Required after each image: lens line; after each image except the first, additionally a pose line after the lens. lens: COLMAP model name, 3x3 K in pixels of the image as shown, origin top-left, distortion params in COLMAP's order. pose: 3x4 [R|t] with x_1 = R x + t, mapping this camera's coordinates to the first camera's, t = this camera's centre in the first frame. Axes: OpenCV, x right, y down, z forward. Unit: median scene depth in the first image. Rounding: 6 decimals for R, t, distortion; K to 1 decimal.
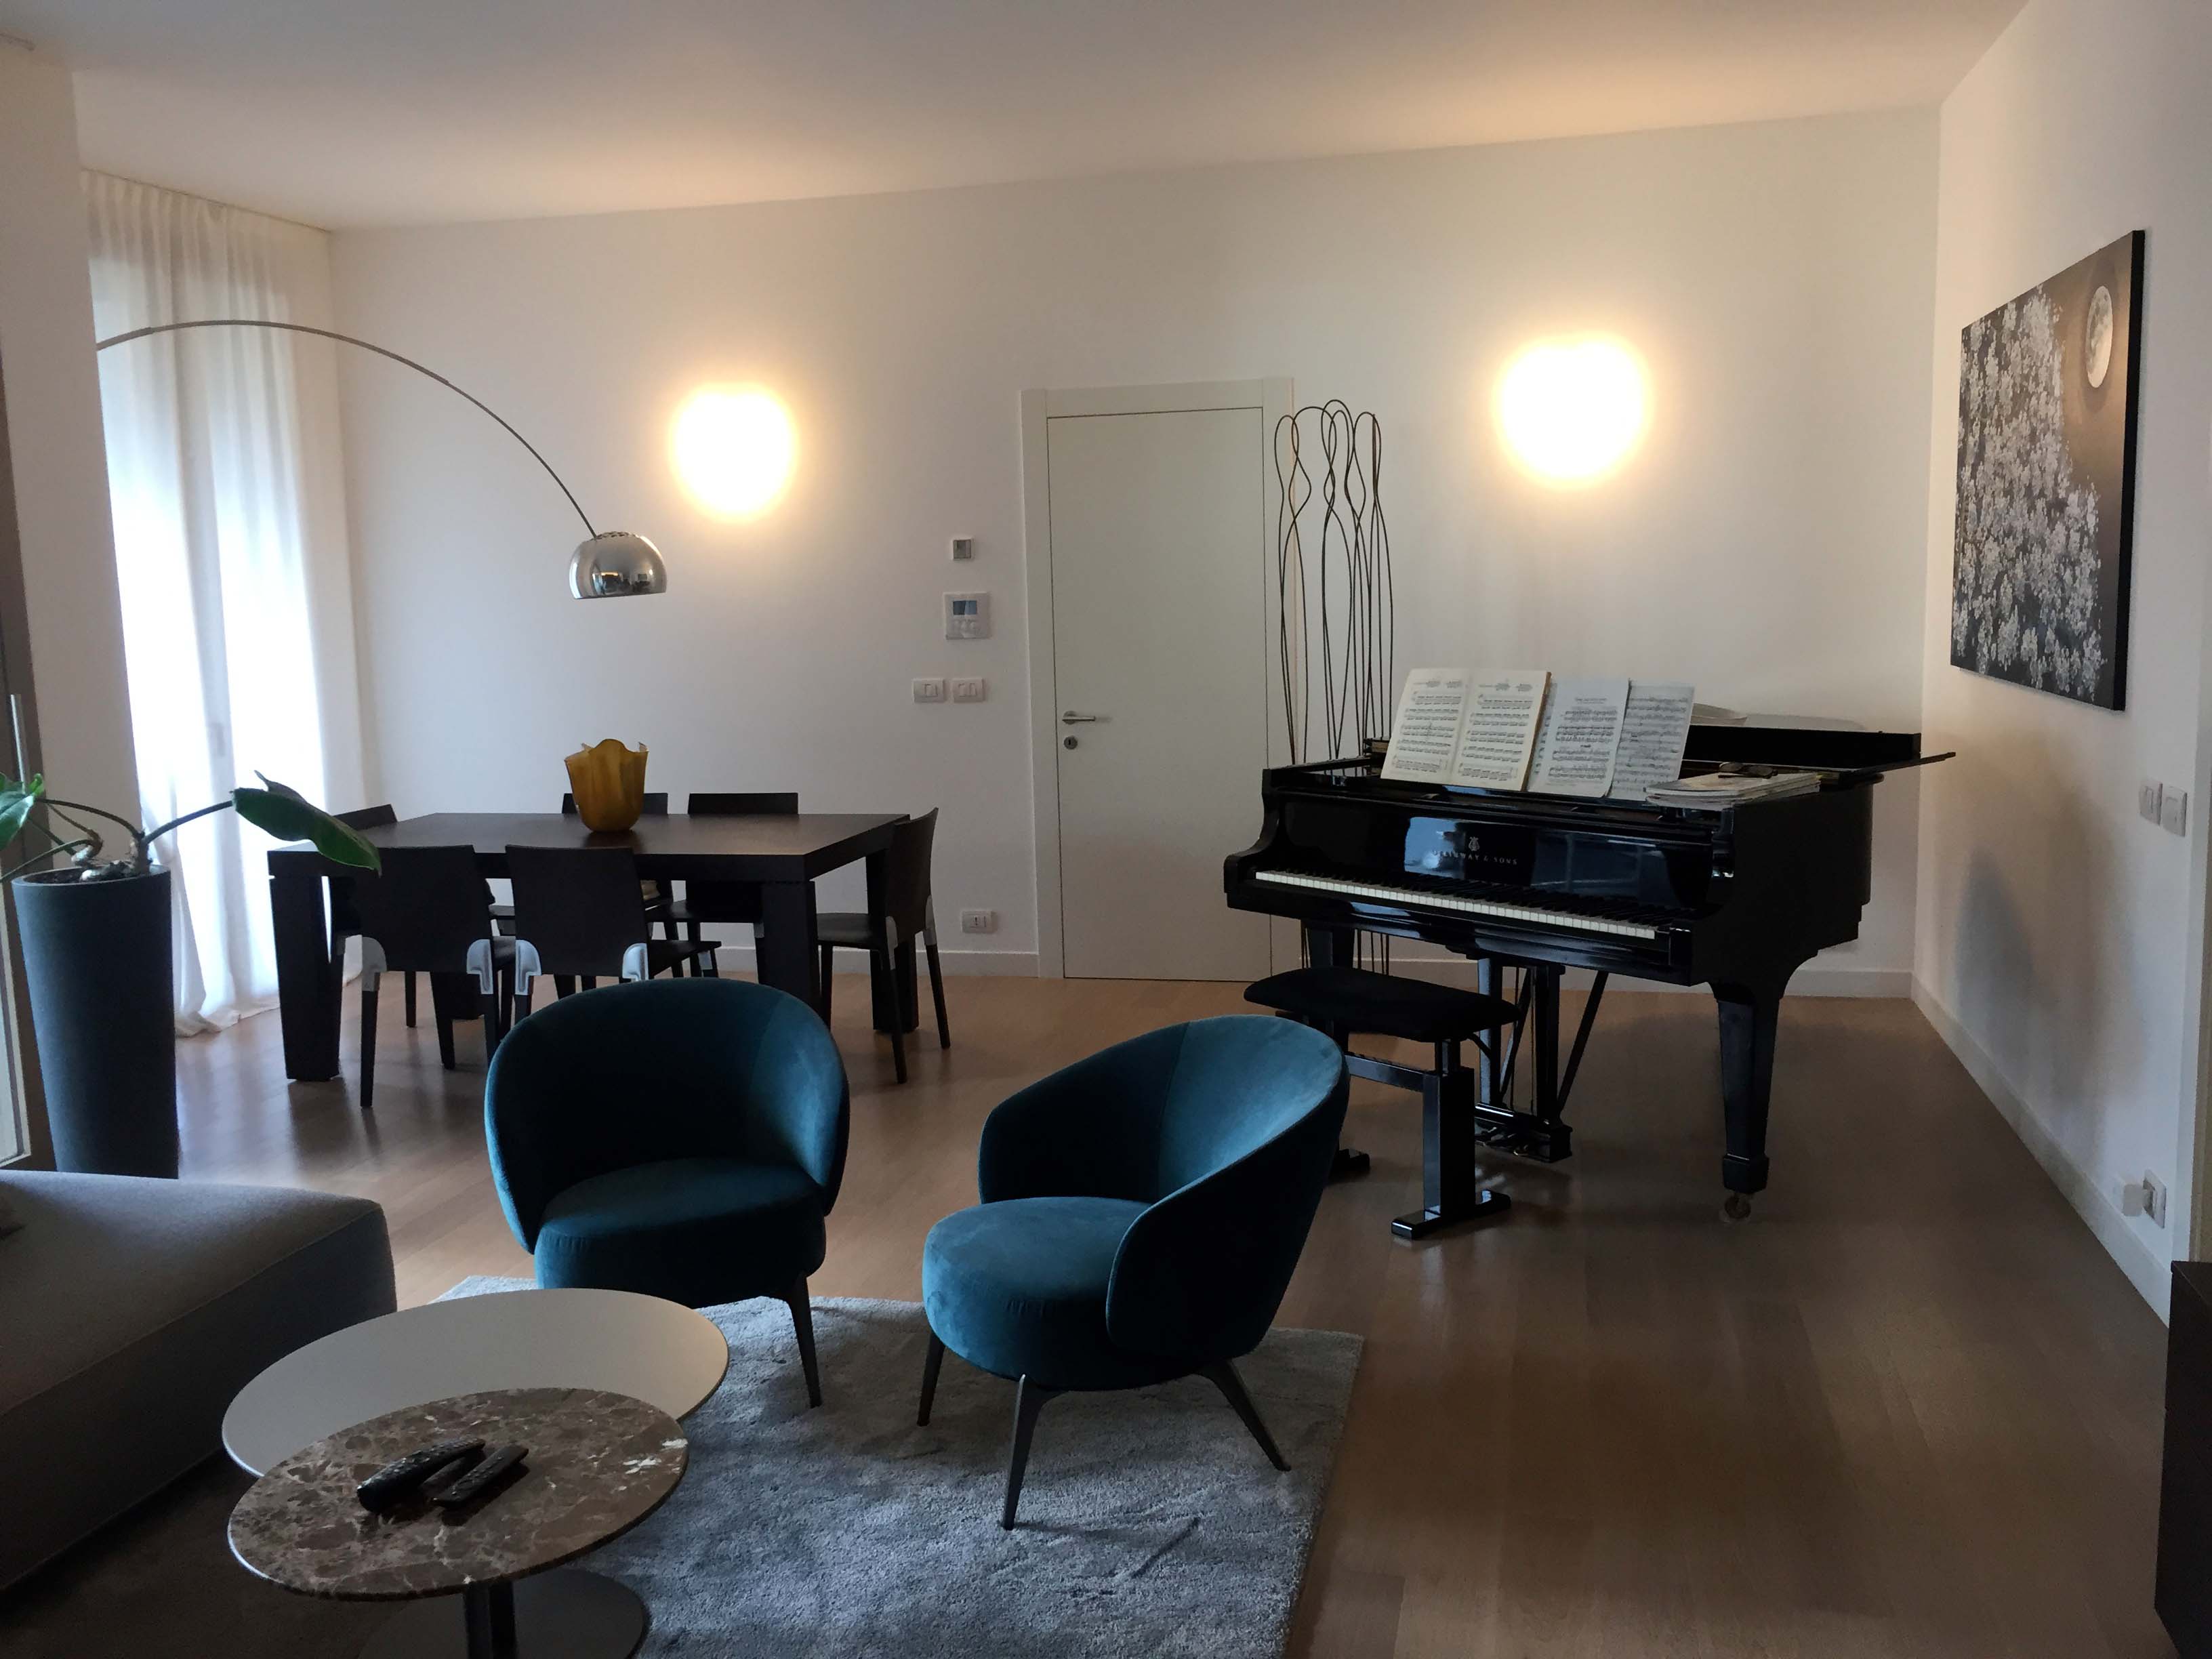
lens RADIAL K [[1906.0, 0, 1106.0], [0, 1906.0, 829.5], [0, 0, 1]] dist [0.069202, -0.082890]
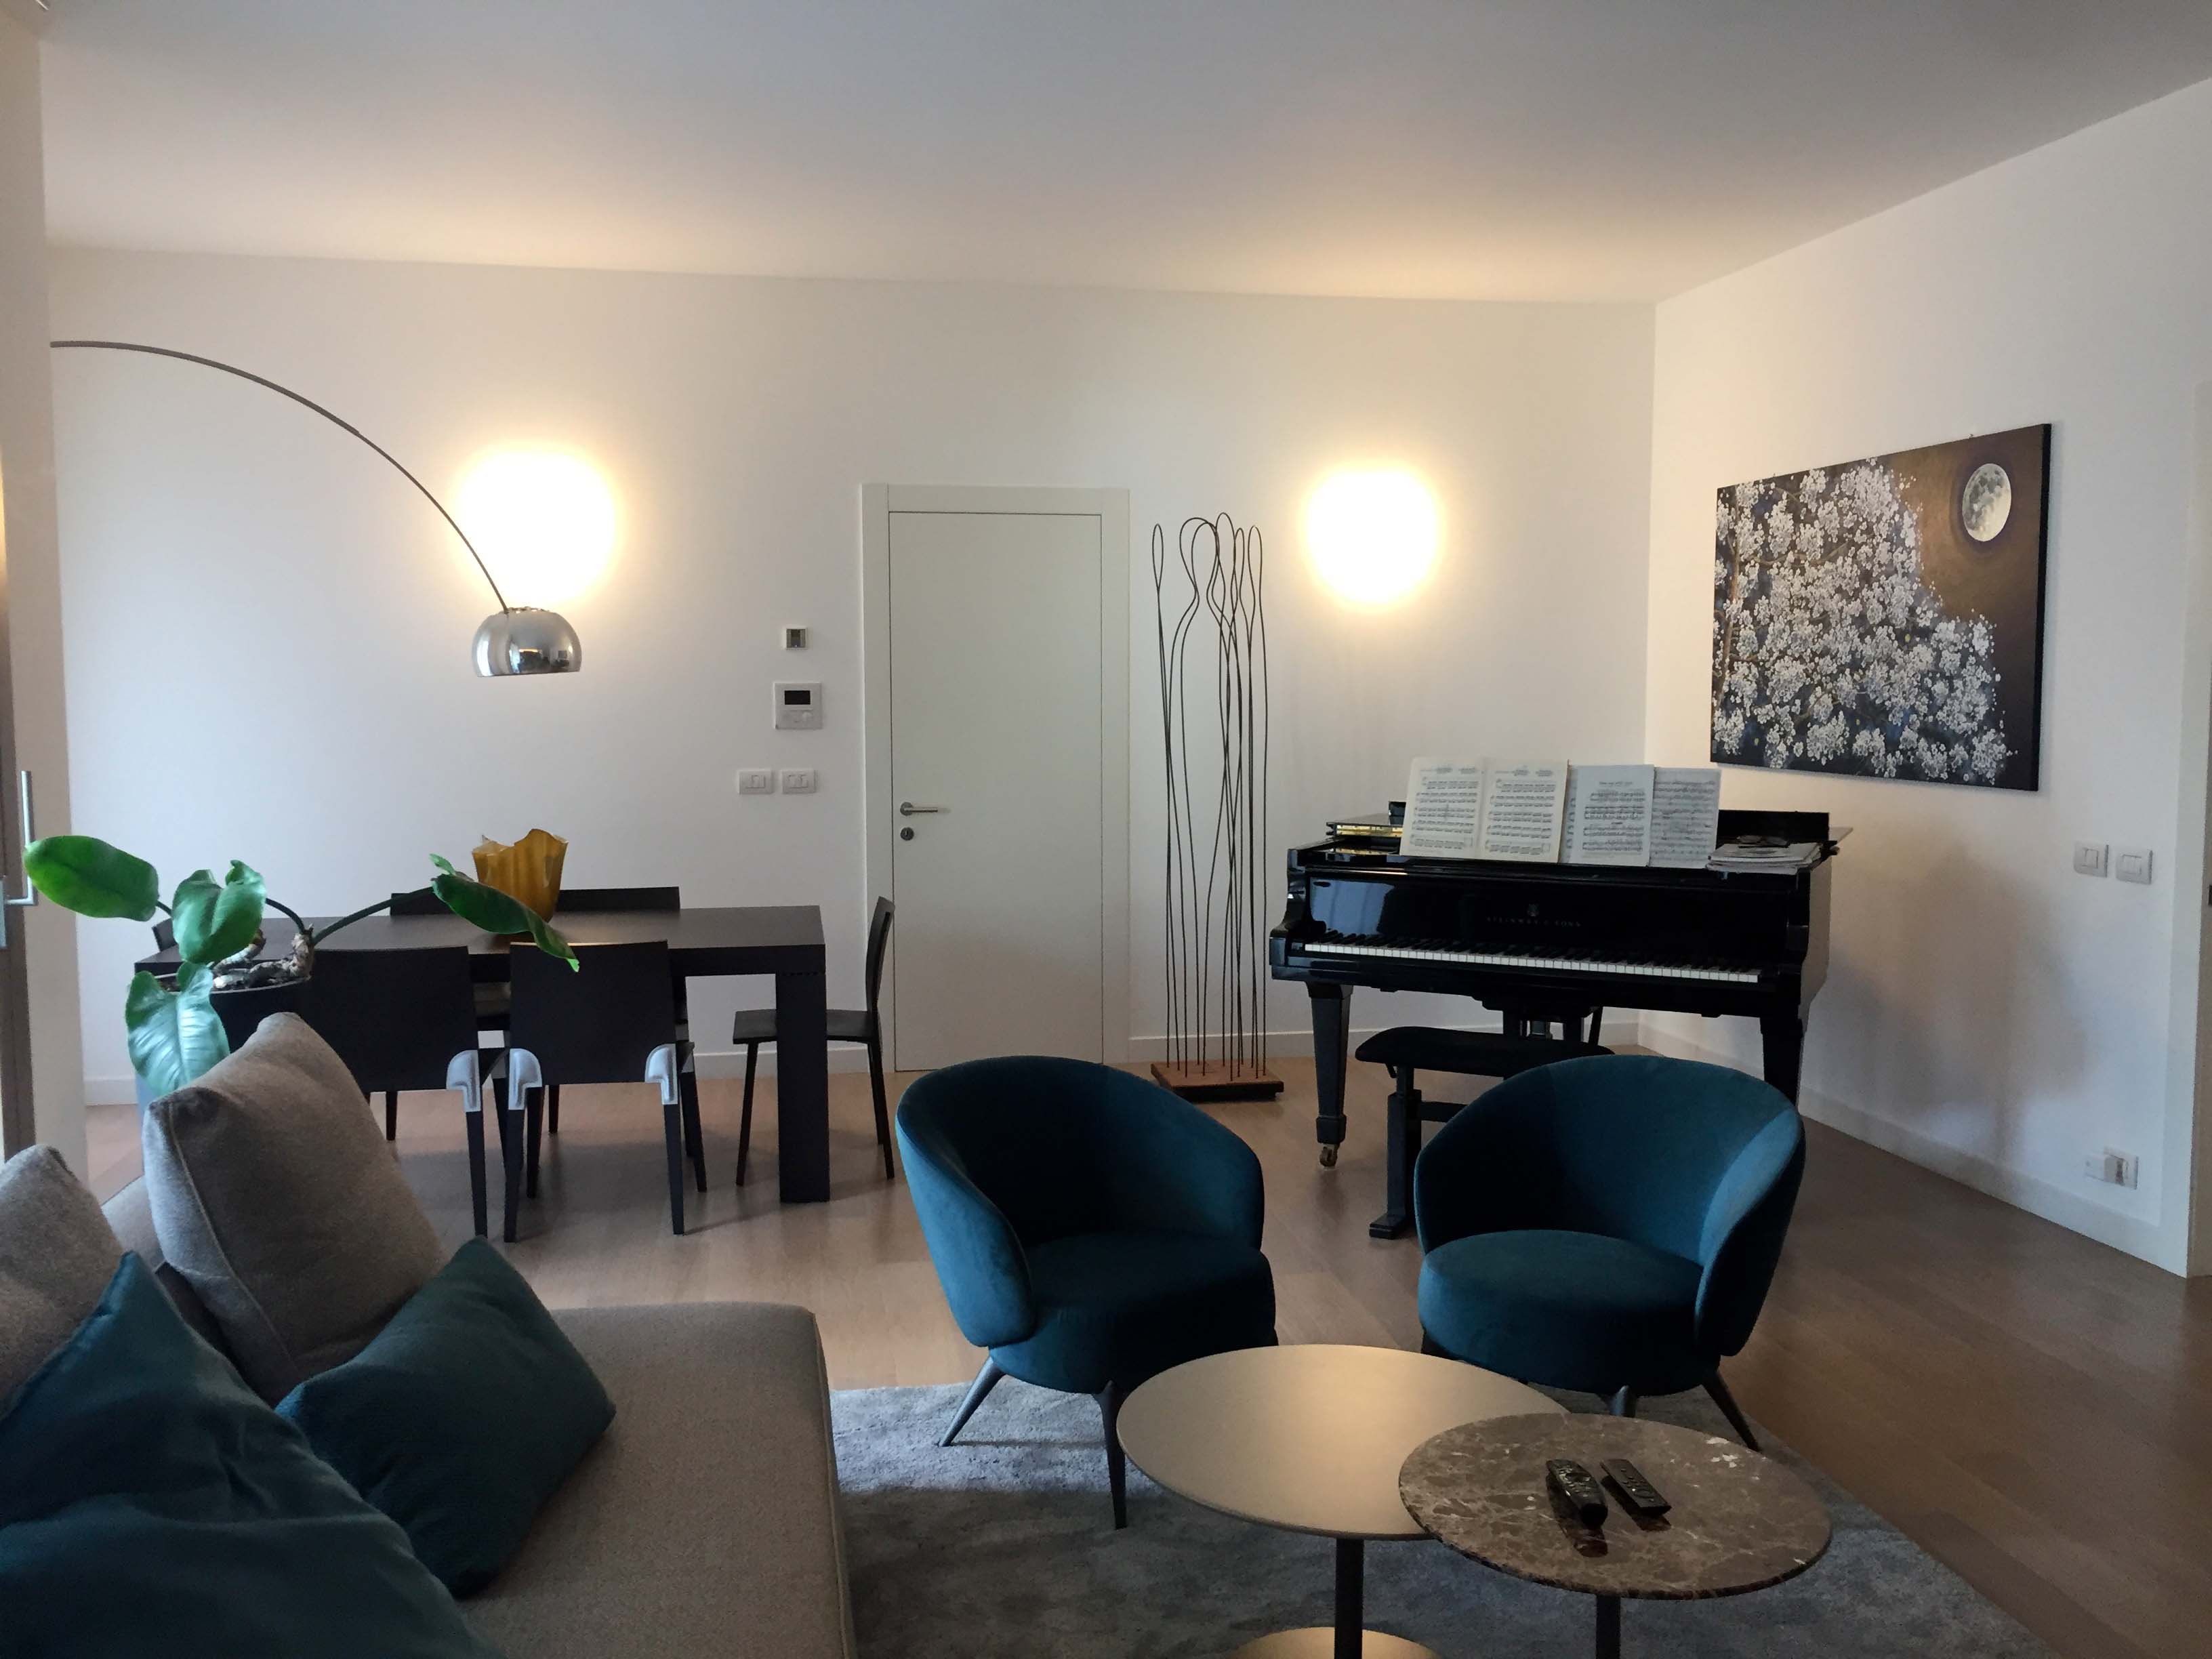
lens RADIAL K [[1906.0, 0, 1106.0], [0, 1906.0, 829.5], [0, 0, 1]] dist [0.069202, -0.082890]
pose [[0.915938, -0.004875, 0.401291, -0.417202], [0.028794, 0.998148, -0.053594, 0.011188], [-0.400287, 0.060644, 0.914381, 0.056446]]
